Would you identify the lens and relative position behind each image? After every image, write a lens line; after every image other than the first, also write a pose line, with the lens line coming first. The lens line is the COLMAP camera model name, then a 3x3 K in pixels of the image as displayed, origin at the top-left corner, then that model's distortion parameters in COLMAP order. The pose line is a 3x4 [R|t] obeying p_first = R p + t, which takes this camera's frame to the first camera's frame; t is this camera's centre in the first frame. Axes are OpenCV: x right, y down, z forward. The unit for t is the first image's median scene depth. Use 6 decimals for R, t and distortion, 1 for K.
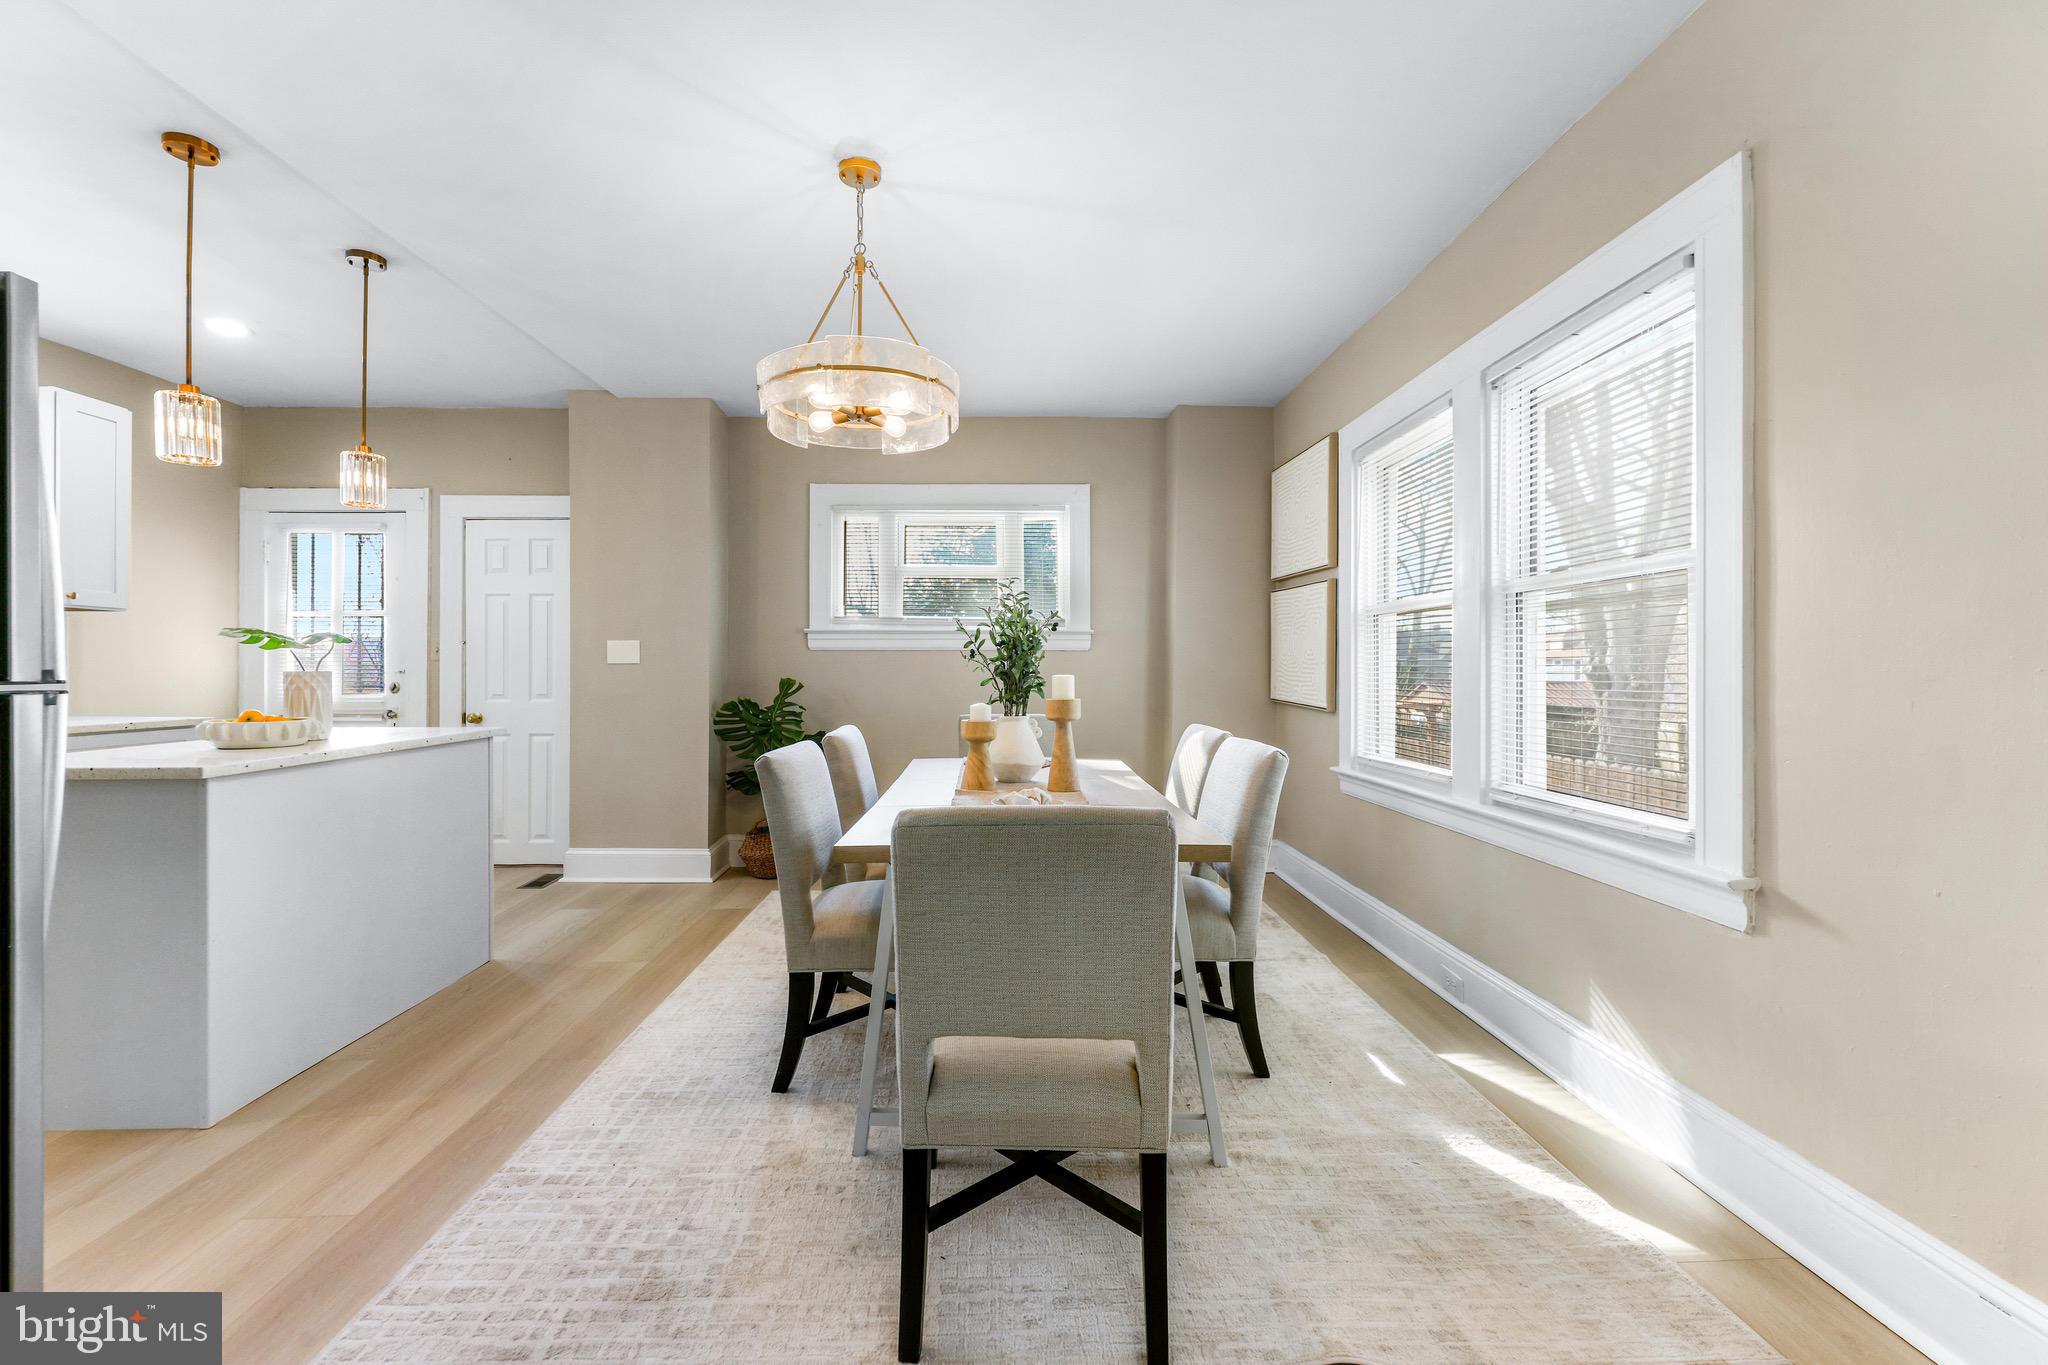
lens RADIAL K [[847.5, 0, 1019.6], [0, 847.5, 661.8], [0, 0, 1]] dist [-0.000889, -0.000084]
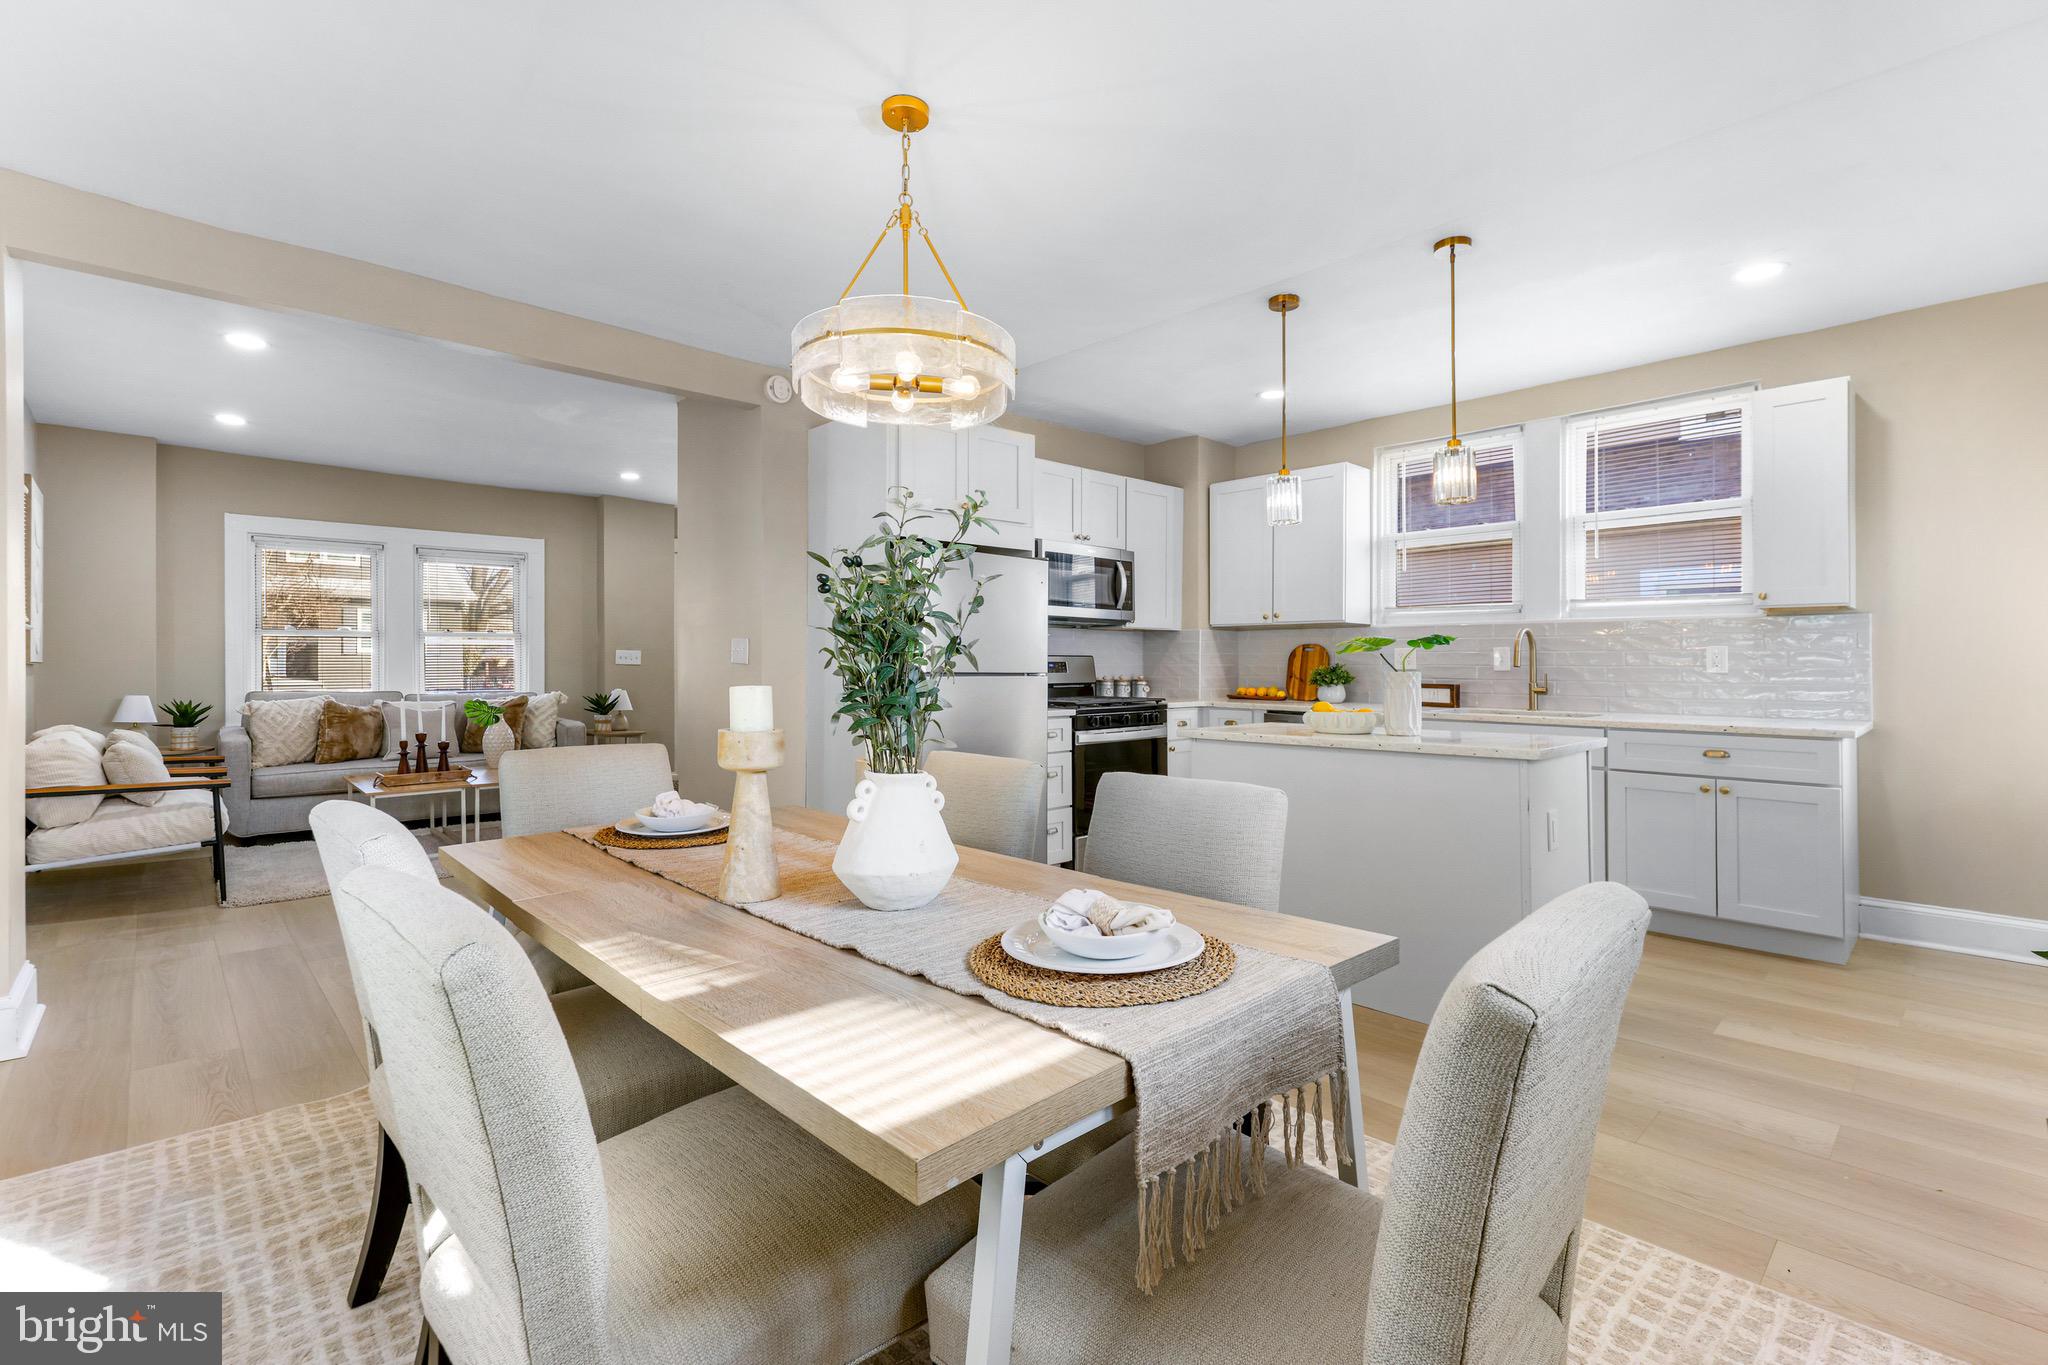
lens RADIAL K [[902.8, 0, 1009.8], [0, 902.8, 648.7], [0, 0, 1]] dist [-0.007763, 0.000906]
pose [[-0.751025, -0.012910, -0.660148, 0.190030], [0.003653, 0.999712, -0.023706, 0.004065], [0.660264, -0.020215, -0.750761, 0.937869]]
